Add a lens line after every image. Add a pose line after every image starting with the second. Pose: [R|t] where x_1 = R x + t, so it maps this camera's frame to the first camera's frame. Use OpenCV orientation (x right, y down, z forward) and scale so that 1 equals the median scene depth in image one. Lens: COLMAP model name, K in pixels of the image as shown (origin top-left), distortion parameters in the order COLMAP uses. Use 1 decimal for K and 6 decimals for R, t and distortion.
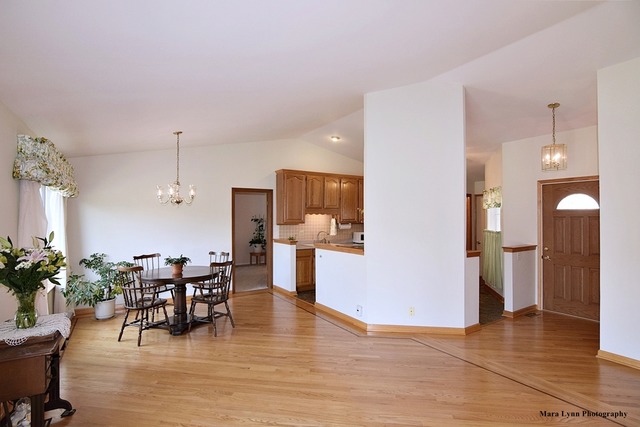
lens RADIAL K [[313.1, 0, 320.0], [0, 313.1, 213.5], [0, 0, 1]] dist [-0.019524, 0.000648]
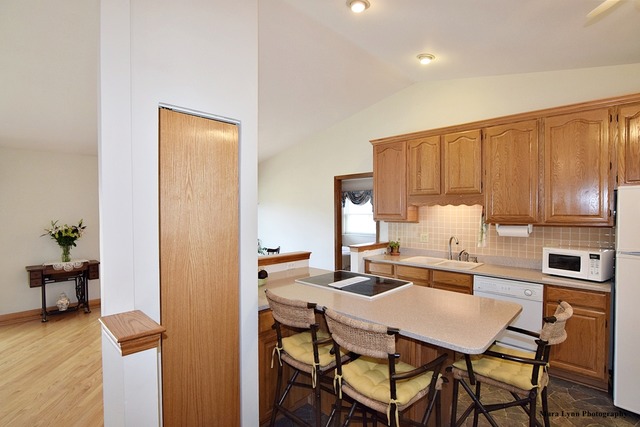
lens RADIAL K [[313.1, 0, 320.0], [0, 313.1, 213.5], [0, 0, 1]] dist [-0.019524, 0.000648]
pose [[0.229431, 0.008402, -0.973289, 0.491243], [0.019042, 0.999733, 0.013119, 0.005564], [0.973139, -0.021543, 0.229209, 0.681327]]
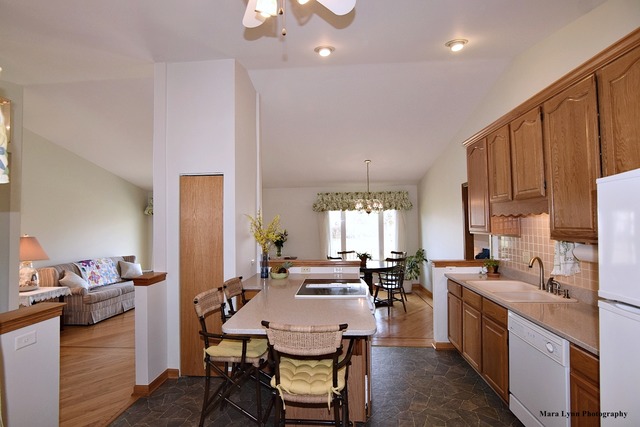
lens RADIAL K [[313.1, 0, 320.0], [0, 313.1, 213.5], [0, 0, 1]] dist [-0.019524, 0.000648]
pose [[-0.597665, -0.016861, -0.801569, 0.492251], [0.029189, 0.998658, -0.042770, 0.011133], [0.801215, -0.048959, -0.596371, 1.054877]]
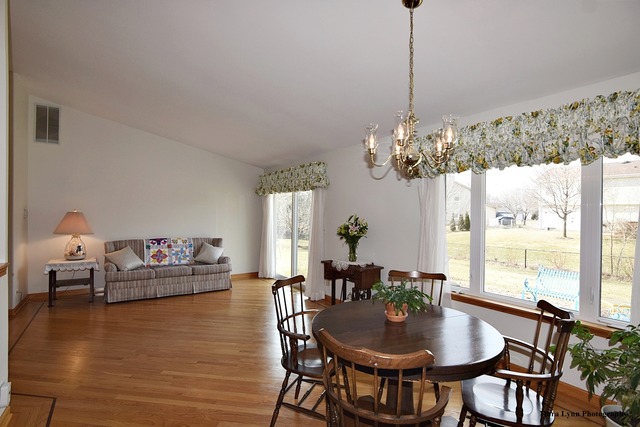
lens RADIAL K [[313.1, 0, 320.0], [0, 313.1, 213.5], [0, 0, 1]] dist [-0.019524, 0.000648]
pose [[-0.999802, -0.004276, -0.019435, -0.209474], [-0.004070, 0.999936, -0.010598, 0.022040], [0.019479, -0.010517, -0.999755, 0.909505]]
